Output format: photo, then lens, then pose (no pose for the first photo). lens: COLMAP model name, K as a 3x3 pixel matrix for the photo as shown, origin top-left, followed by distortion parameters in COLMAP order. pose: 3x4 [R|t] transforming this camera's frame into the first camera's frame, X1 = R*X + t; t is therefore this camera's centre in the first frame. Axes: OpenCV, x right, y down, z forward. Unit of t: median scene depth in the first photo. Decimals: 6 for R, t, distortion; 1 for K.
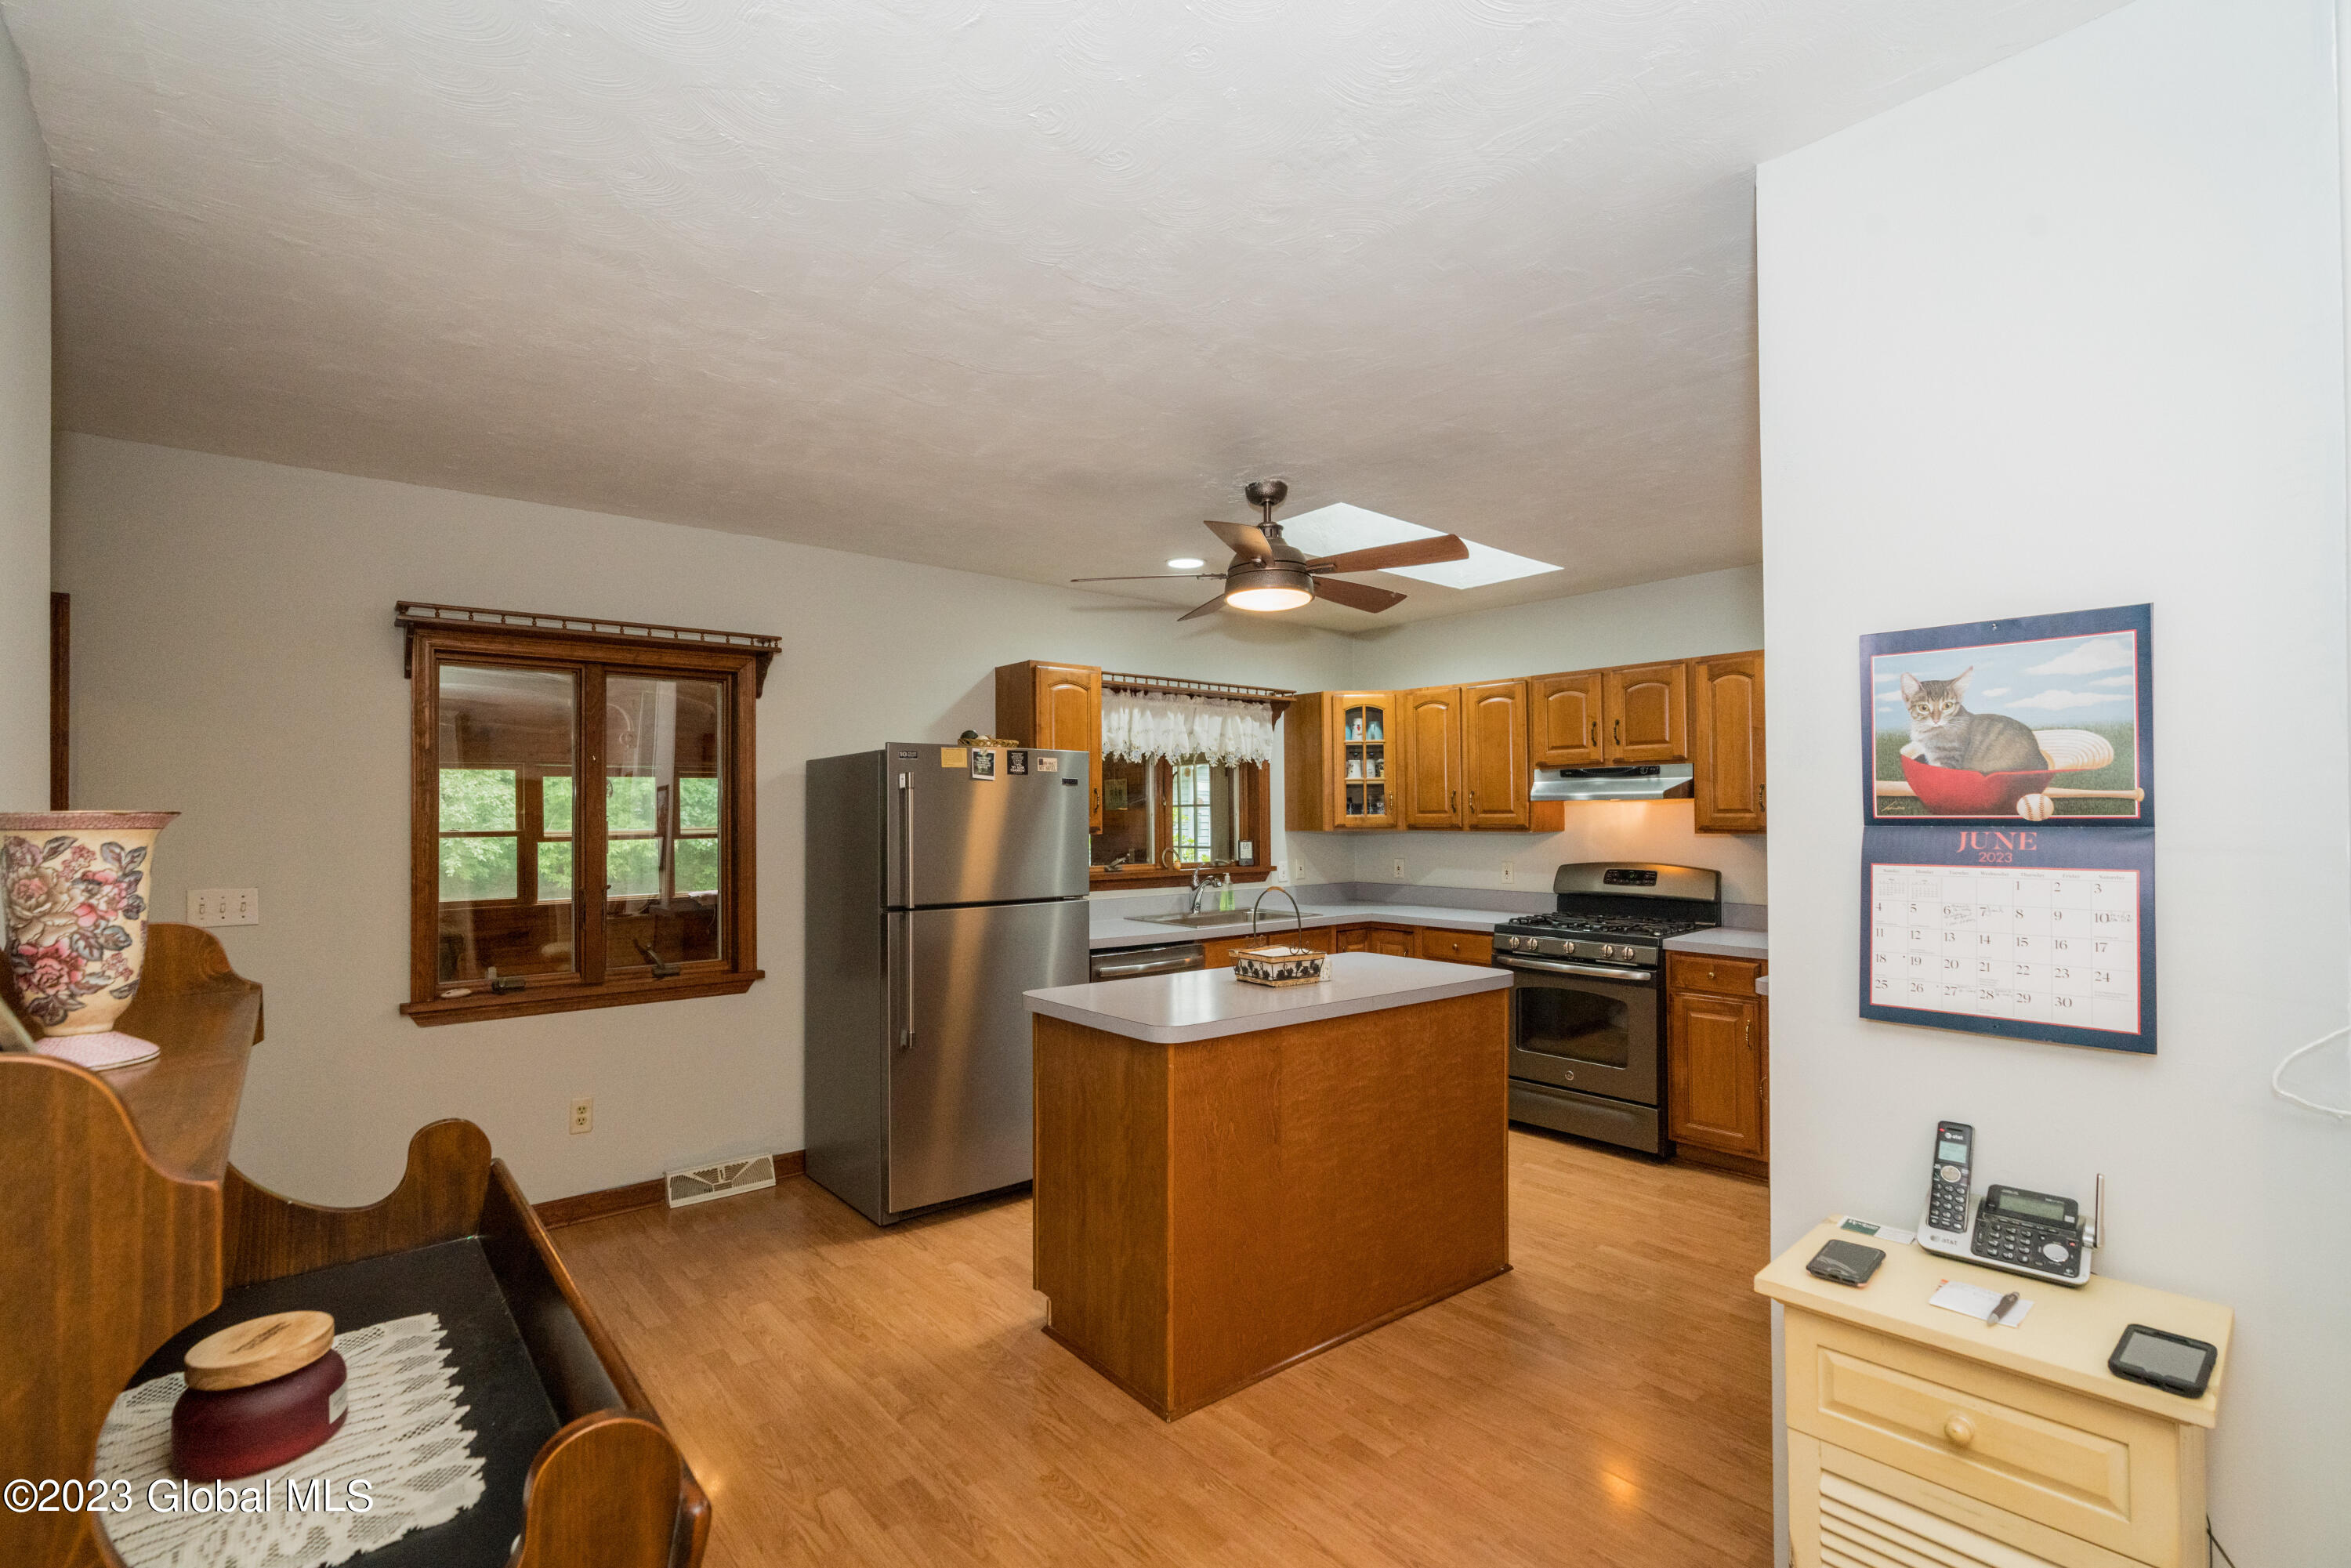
lens RADIAL K [[1071.9, 0, 1179.5], [0, 1071.9, 800.0], [0, 0, 1]] dist [-0.001485, 0.001014]
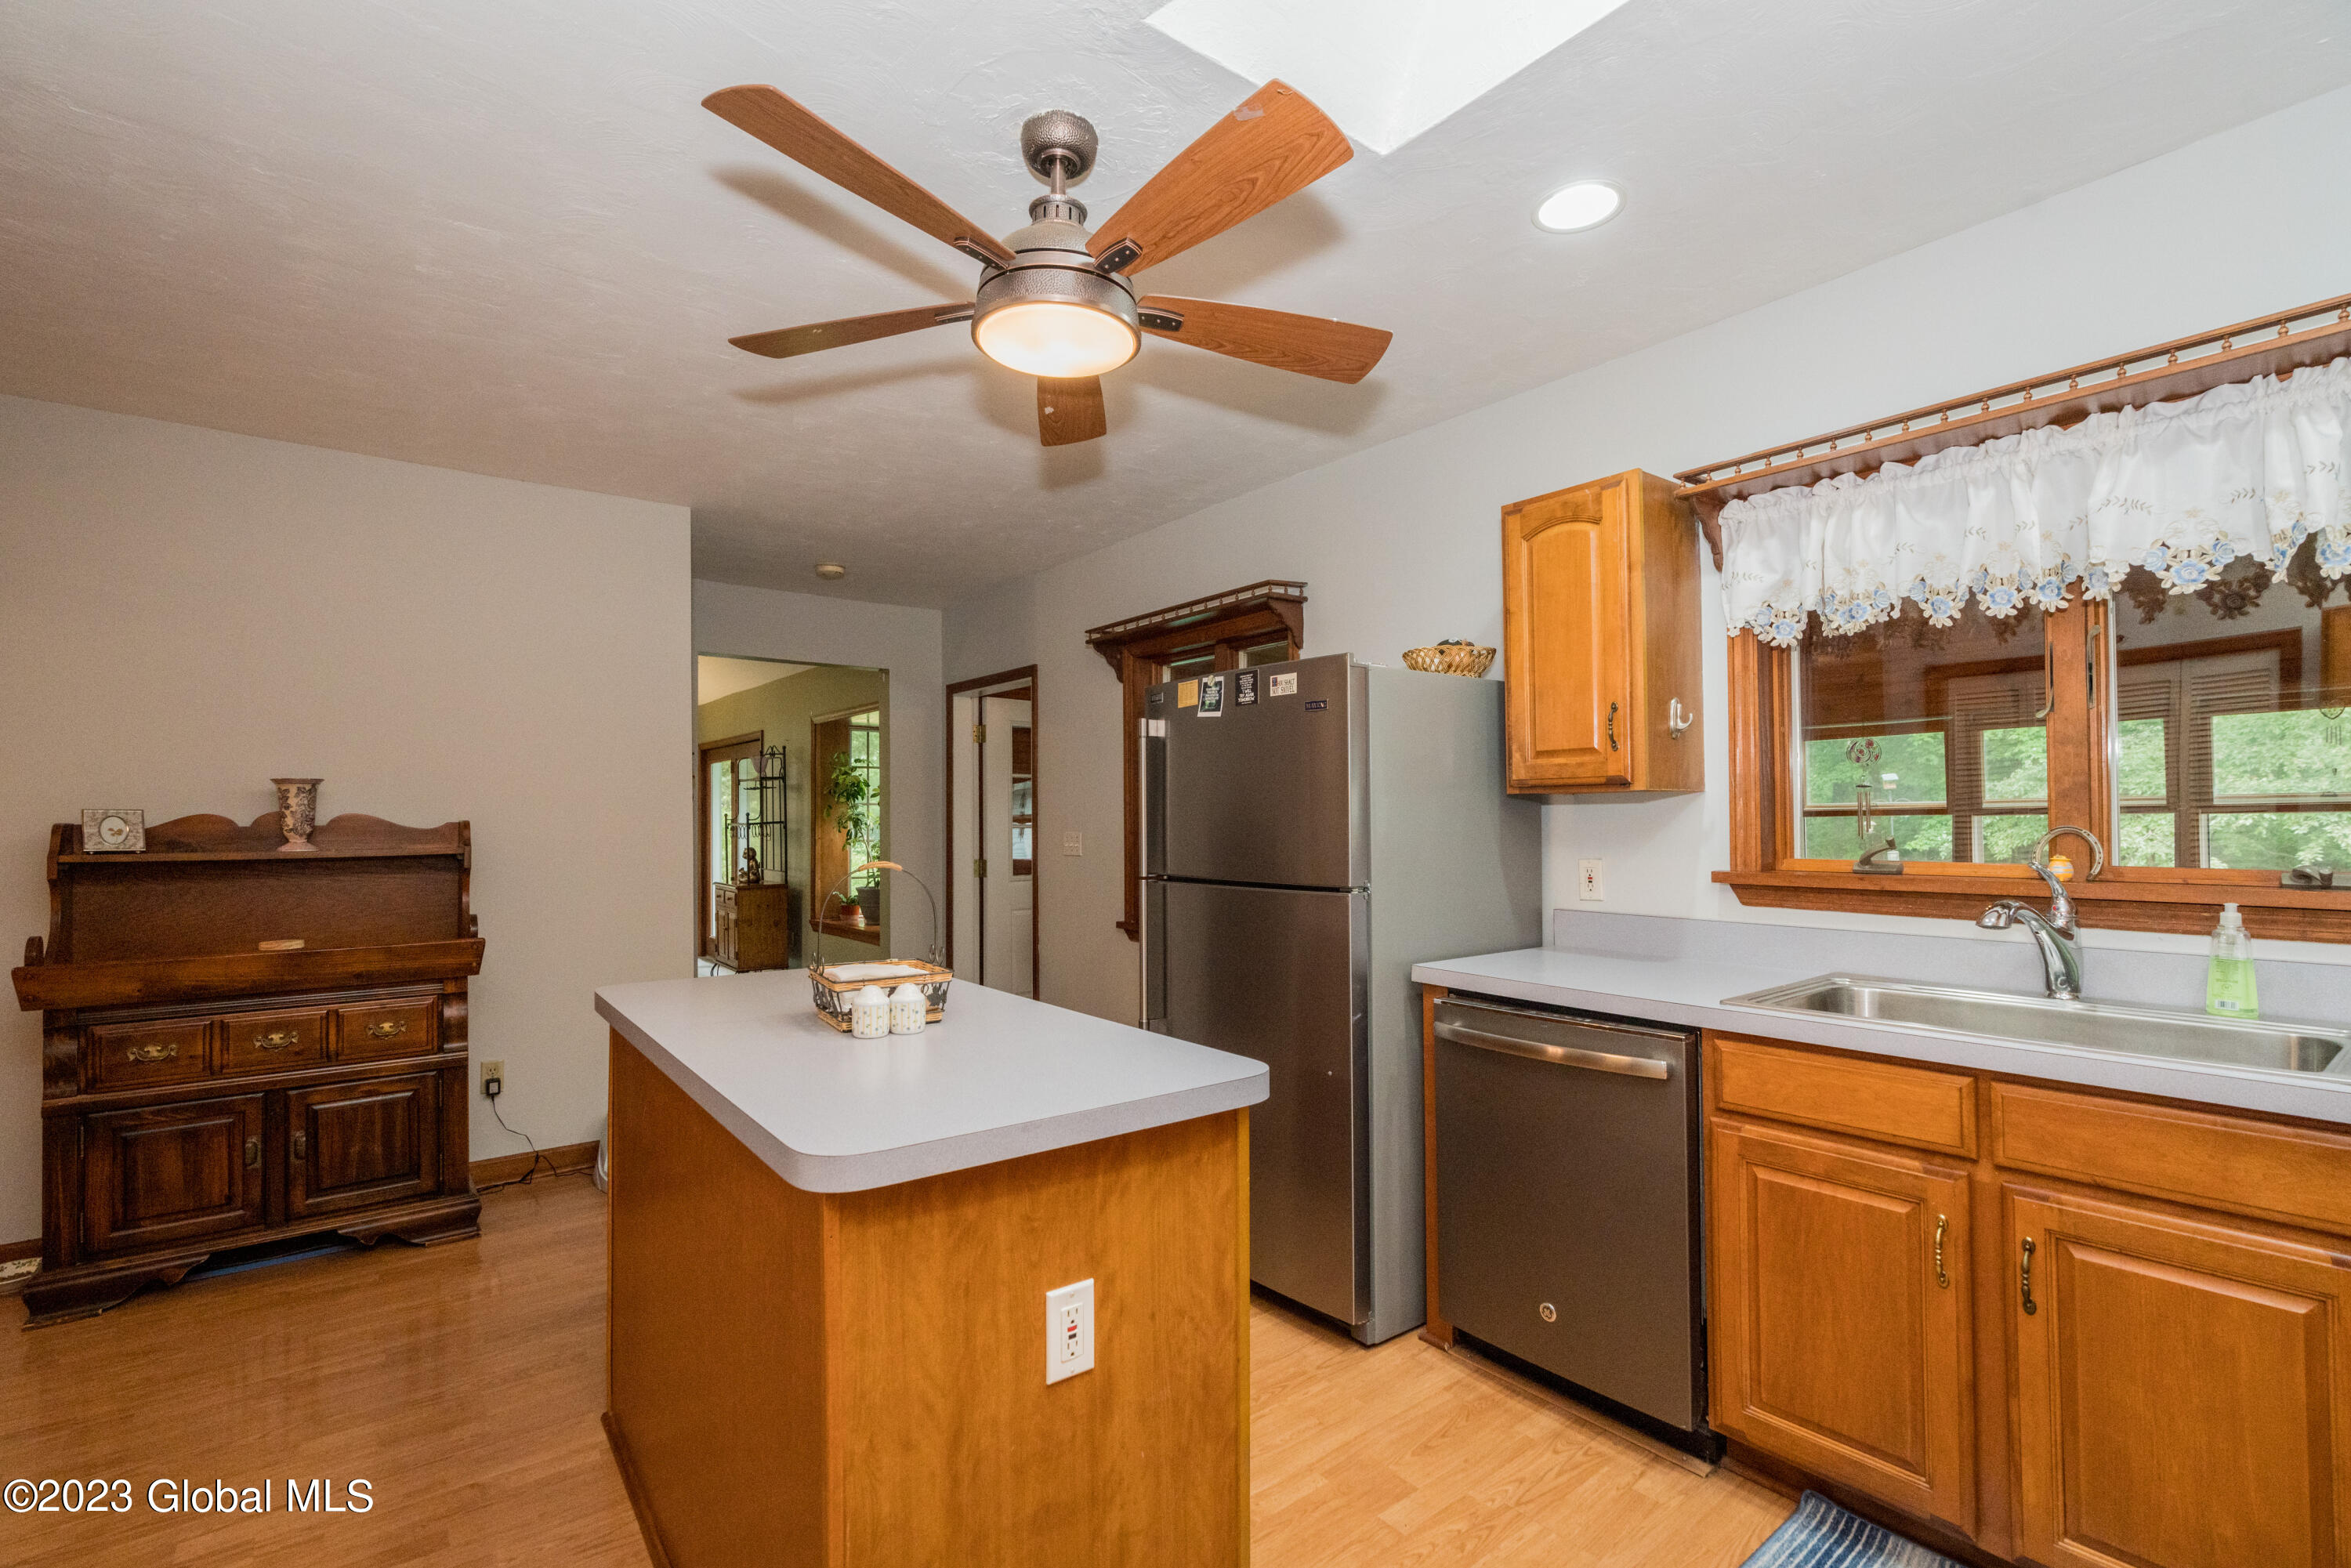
lens RADIAL K [[1056.1, 0, 1168.8], [0, 1056.1, 811.6], [0, 0, 1]] dist [0.000202, 0.000459]
pose [[-0.042159, -0.001608, -0.999110, 0.471768], [0.023503, 0.999720, -0.002601, 0.040521], [0.998834, -0.023591, -0.042109, 0.840437]]
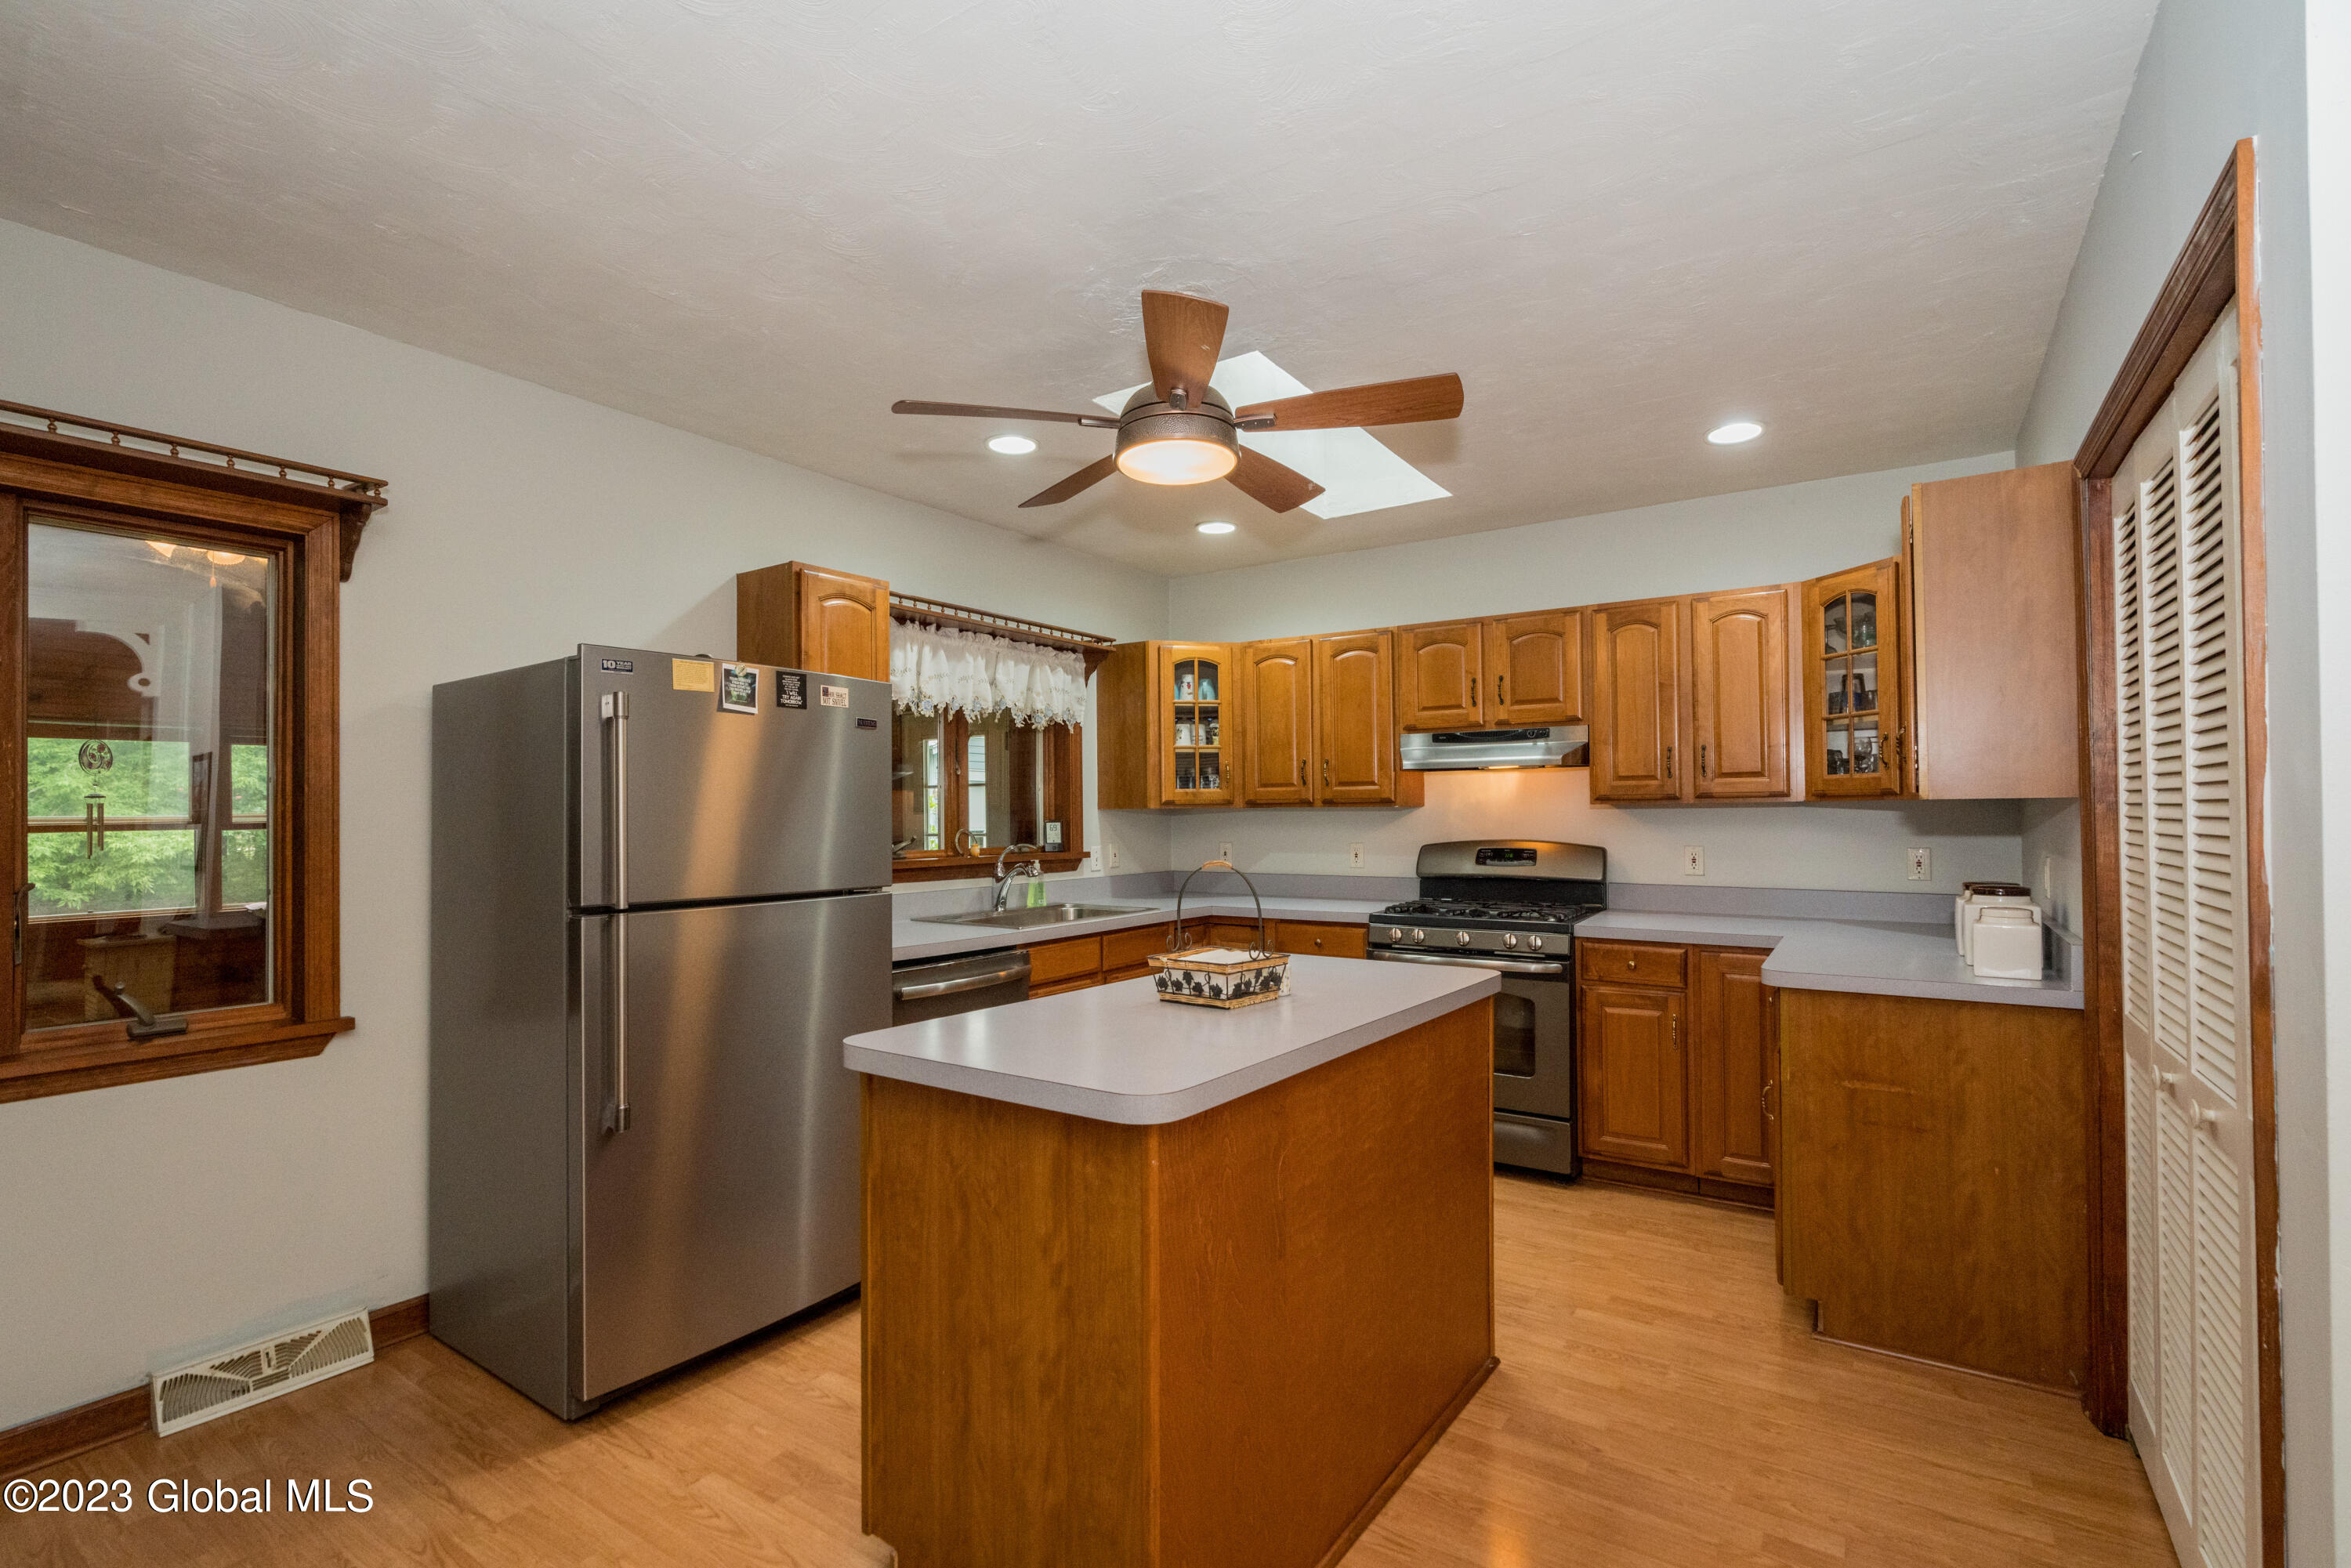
lens RADIAL K [[1071.9, 0, 1179.5], [0, 1071.9, 800.0], [0, 0, 1]] dist [-0.001485, 0.001014]
pose [[0.963307, 0.001587, 0.268398, -0.083201], [-0.001124, 0.999998, -0.001878, 0.030324], [-0.268401, 0.001508, 0.963306, 0.244593]]
